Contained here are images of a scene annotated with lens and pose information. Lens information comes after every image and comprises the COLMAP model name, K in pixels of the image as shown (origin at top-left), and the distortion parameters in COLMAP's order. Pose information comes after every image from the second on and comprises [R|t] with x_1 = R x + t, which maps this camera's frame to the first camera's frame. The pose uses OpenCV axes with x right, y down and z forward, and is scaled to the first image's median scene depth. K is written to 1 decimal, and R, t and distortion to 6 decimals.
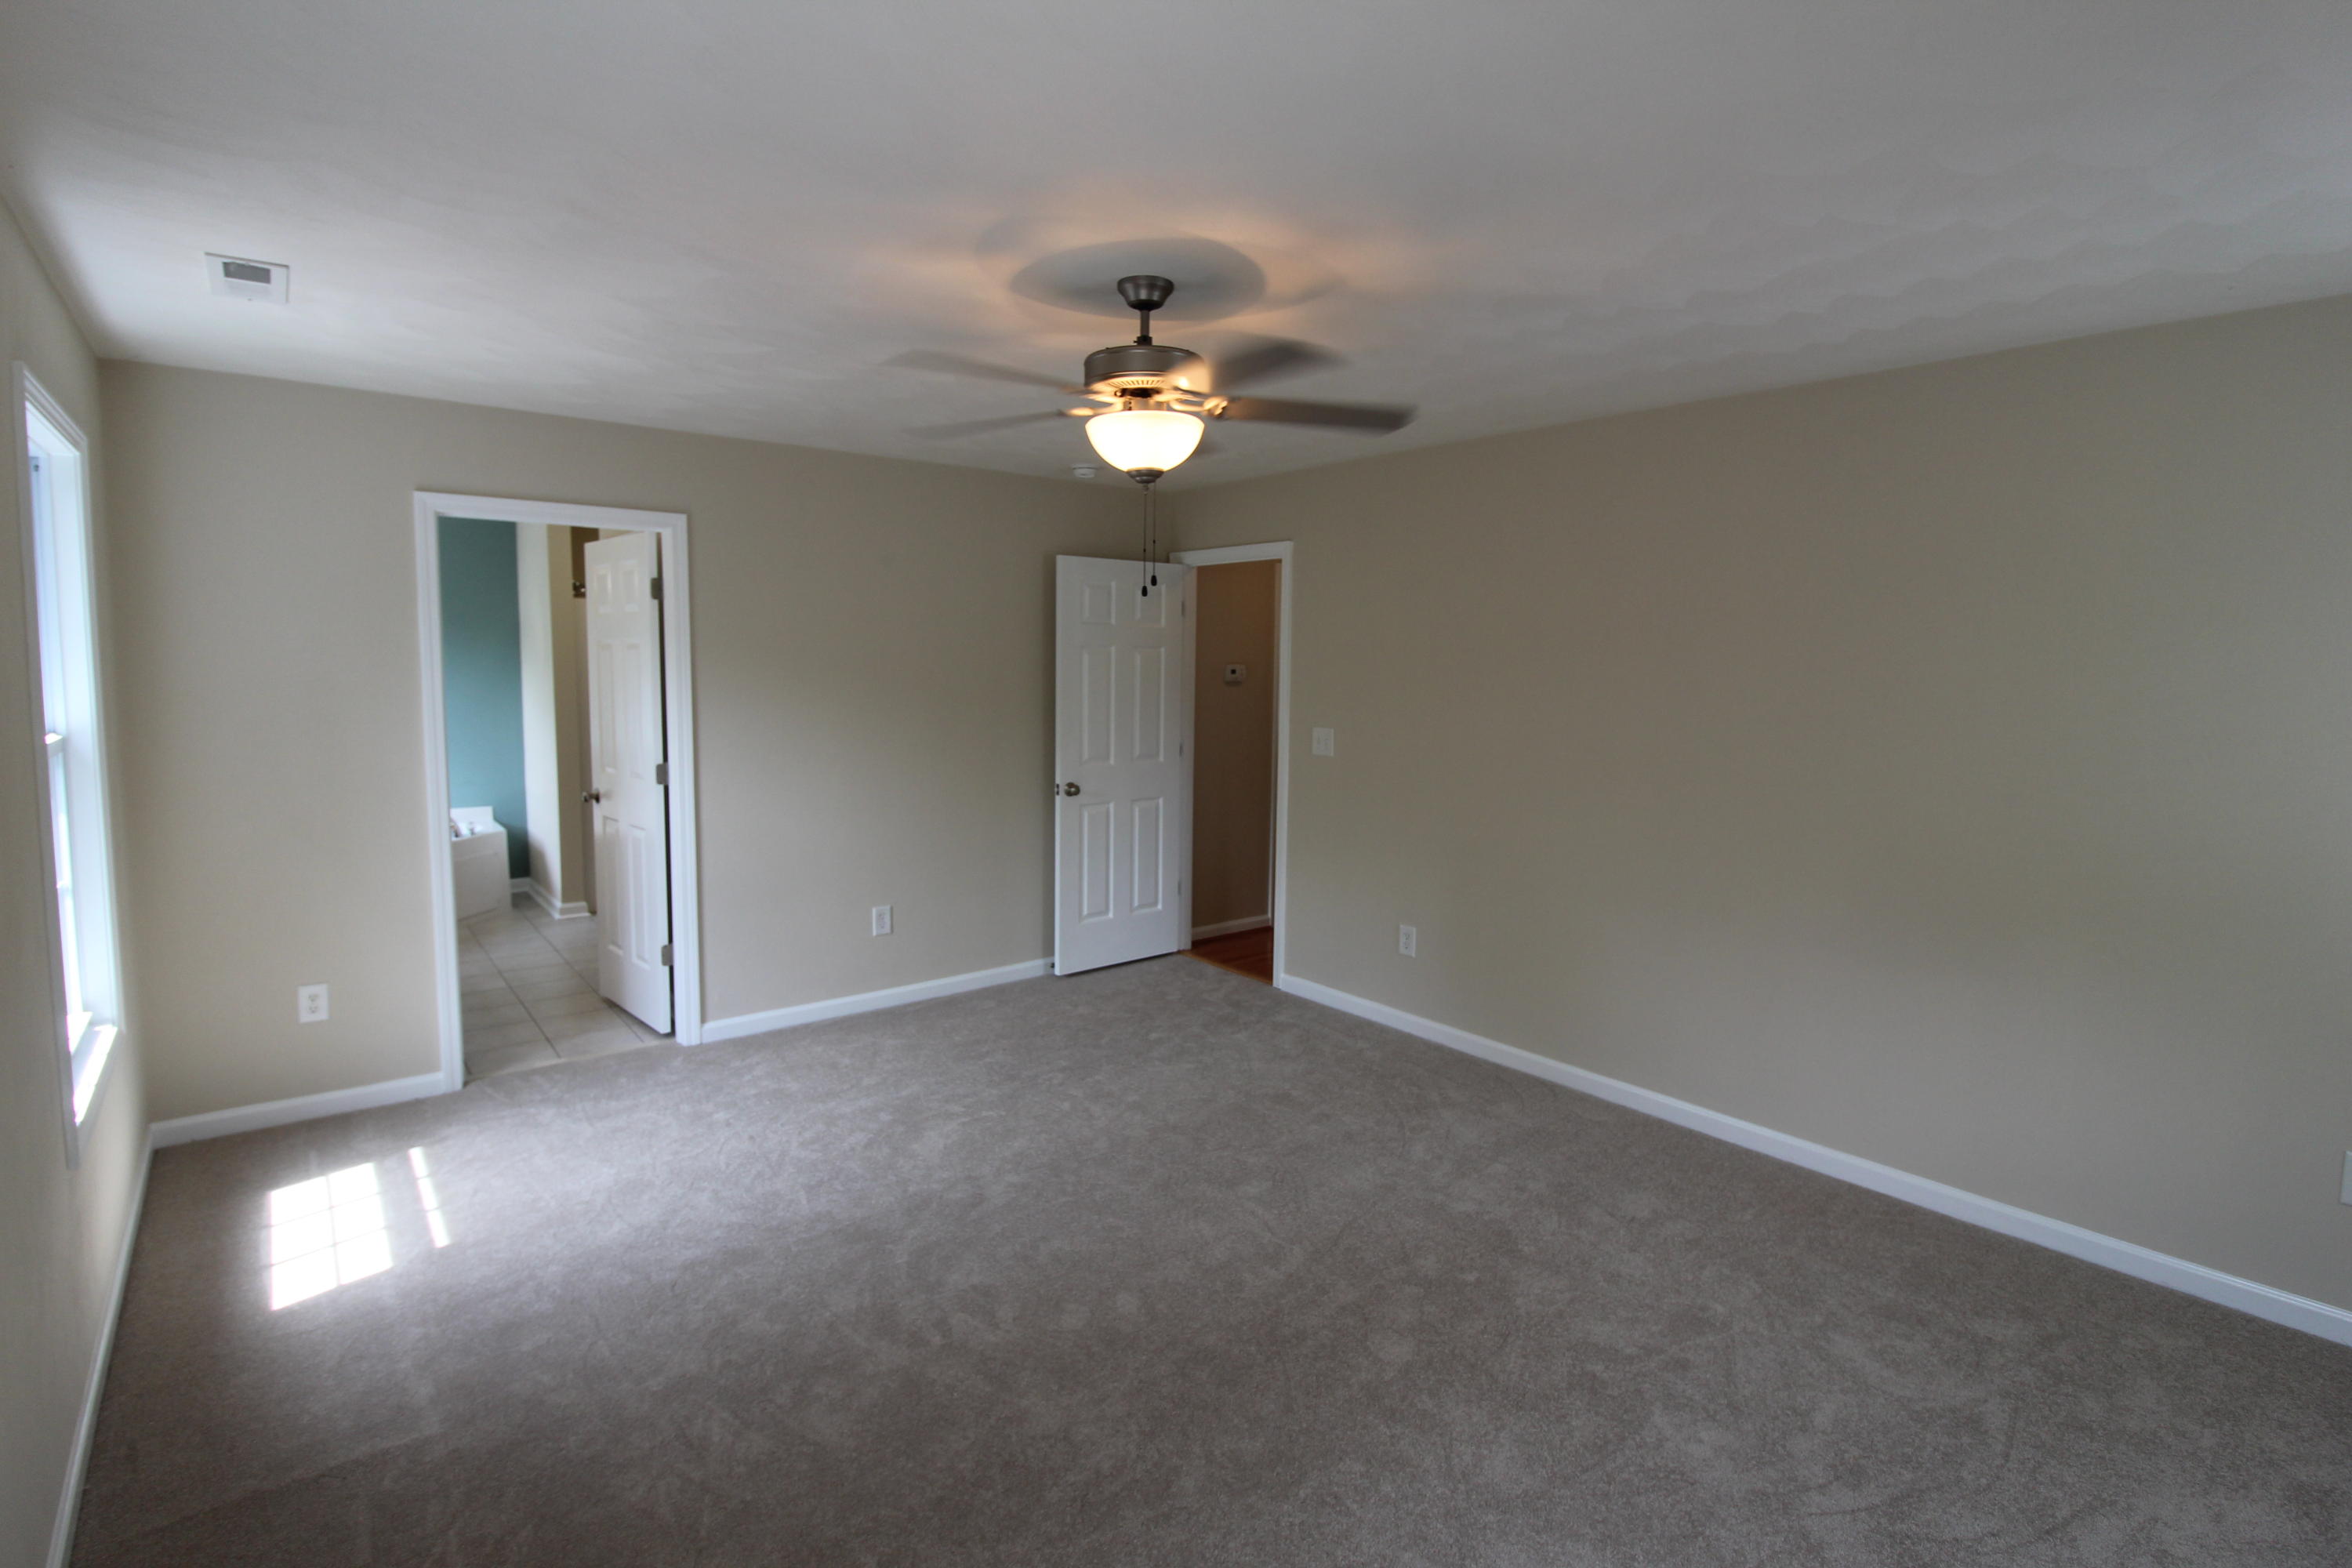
lens RADIAL K [[1112.7, 0, 1180.6], [0, 1112.7, 781.7], [0, 0, 1]] dist [-0.001717, -0.001592]
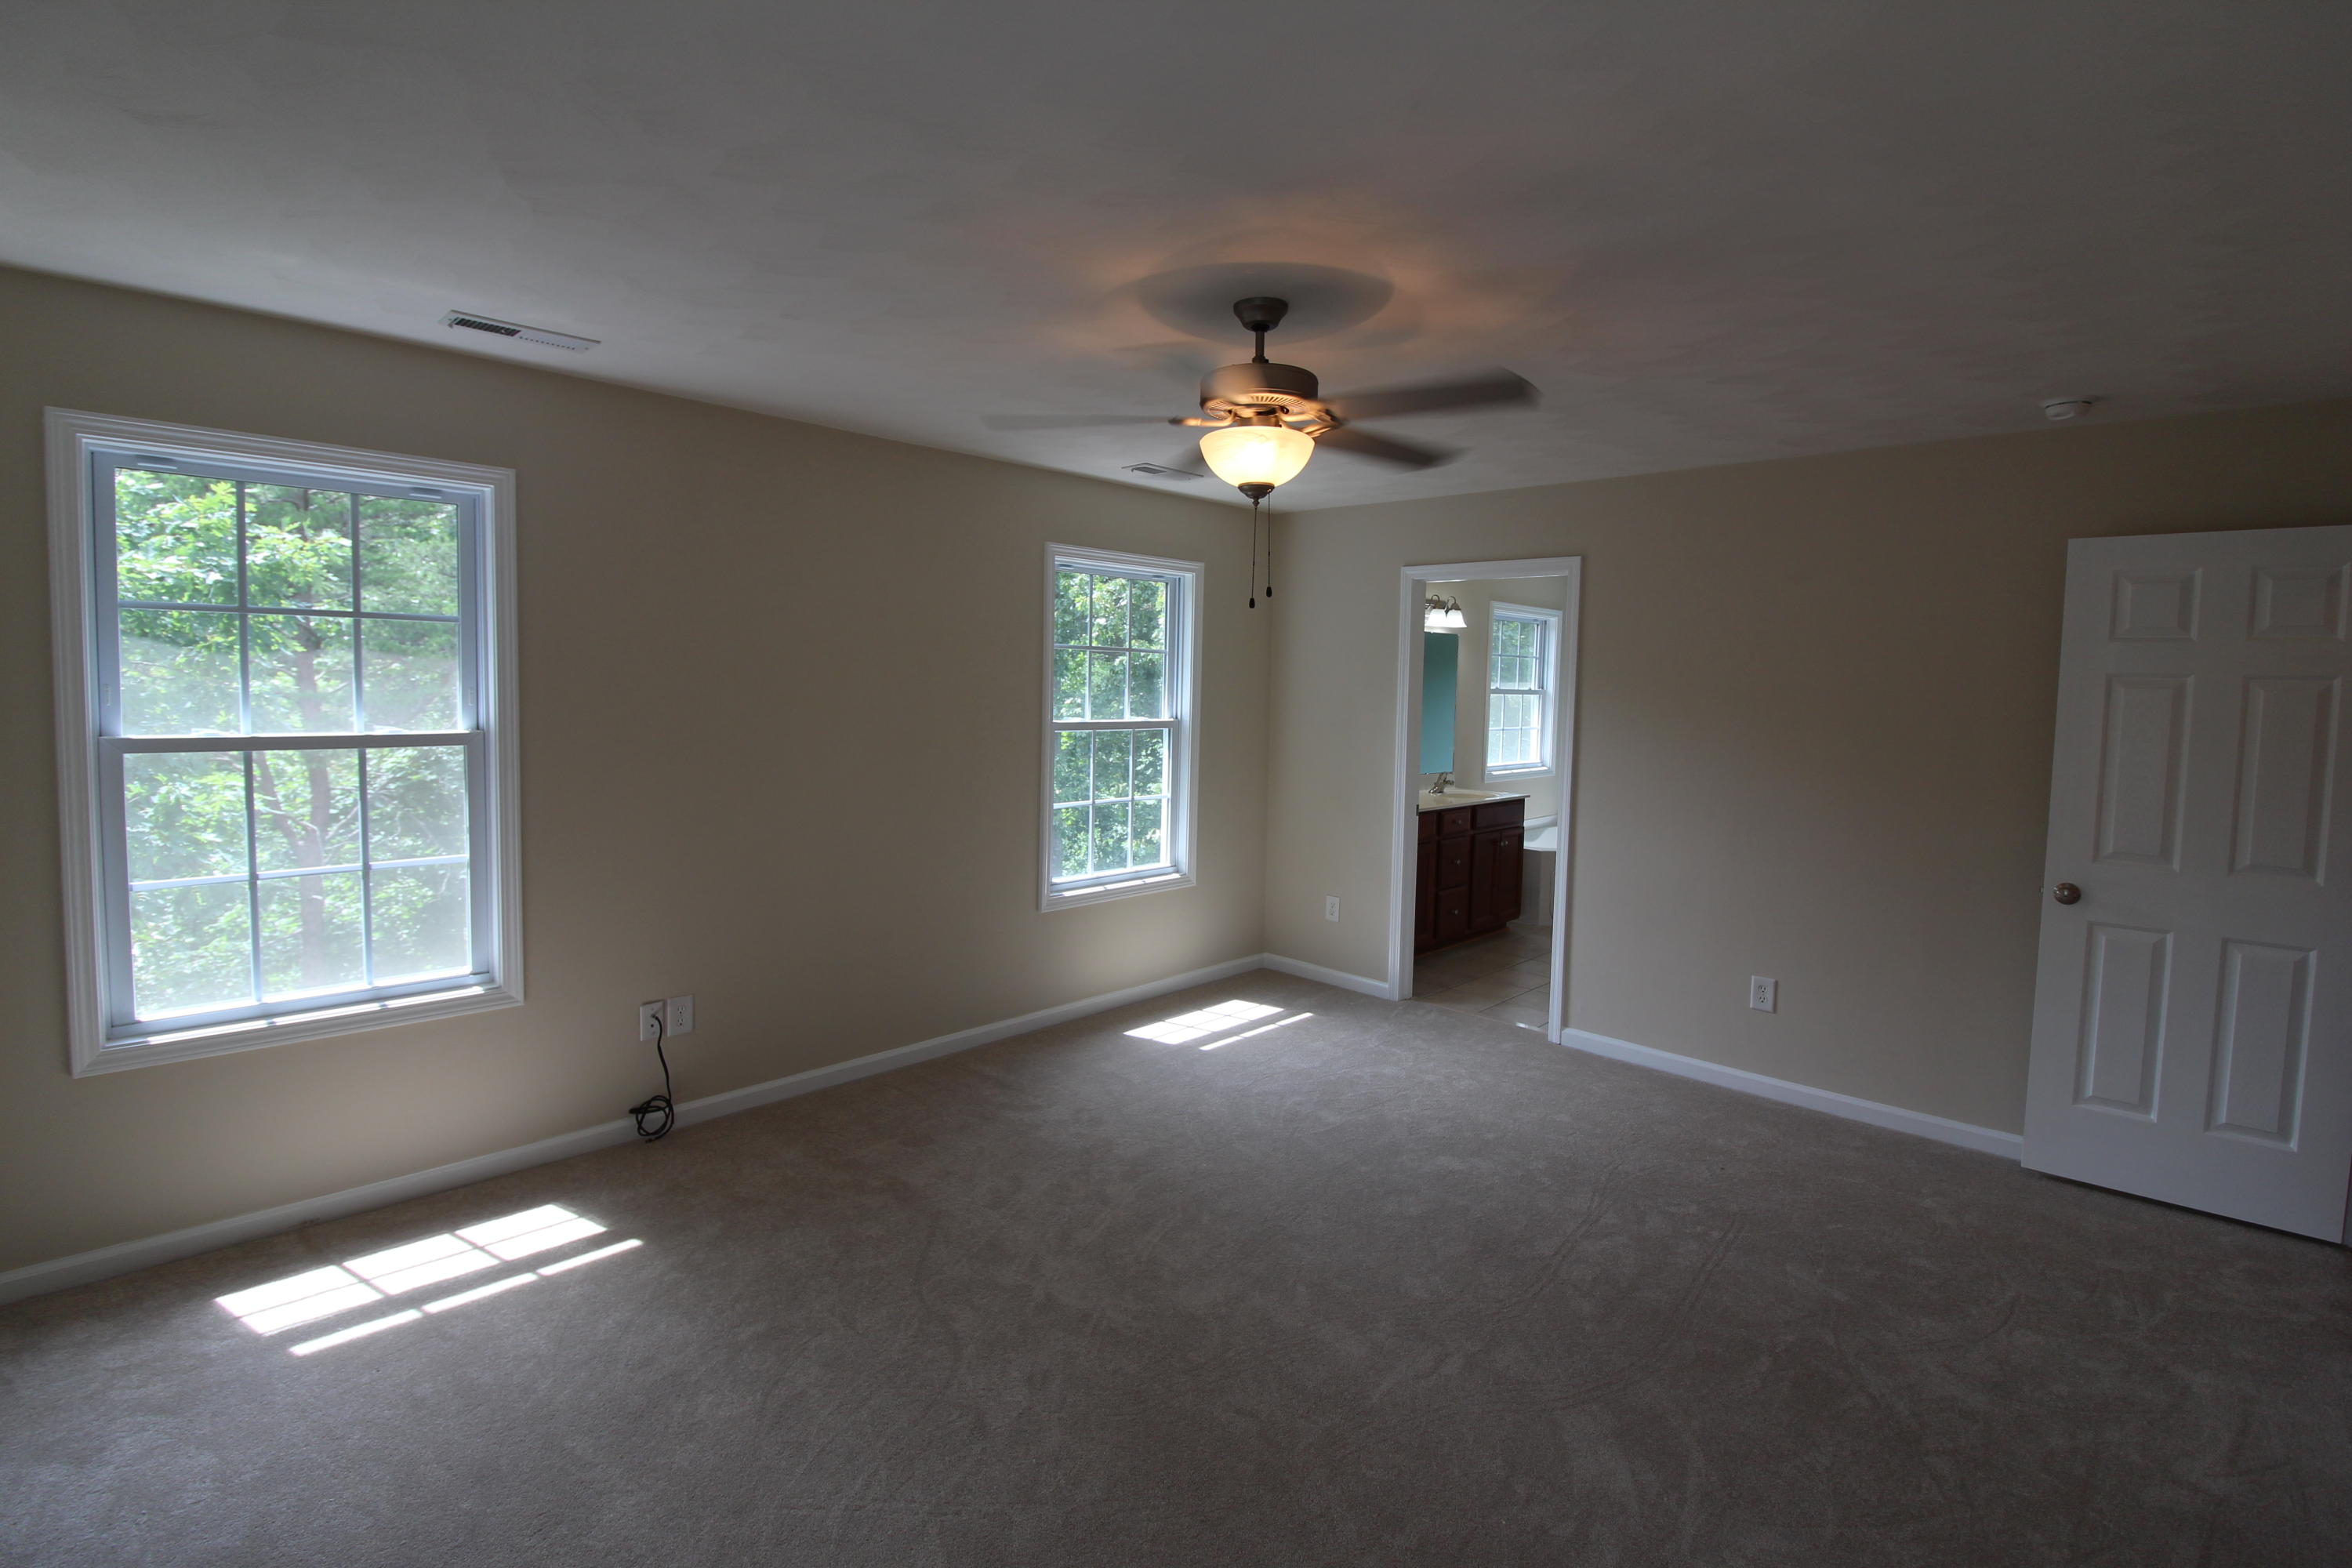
lens RADIAL K [[1112.7, 0, 1184.3], [0, 1112.7, 764.8], [0, 0, 1]] dist [-0.001717, -0.001592]
pose [[0.123494, 0.066131, -0.990139, 0.567555], [-0.132426, 0.989951, 0.049602, -0.037024], [0.983470, 0.124995, 0.131011, 0.466924]]
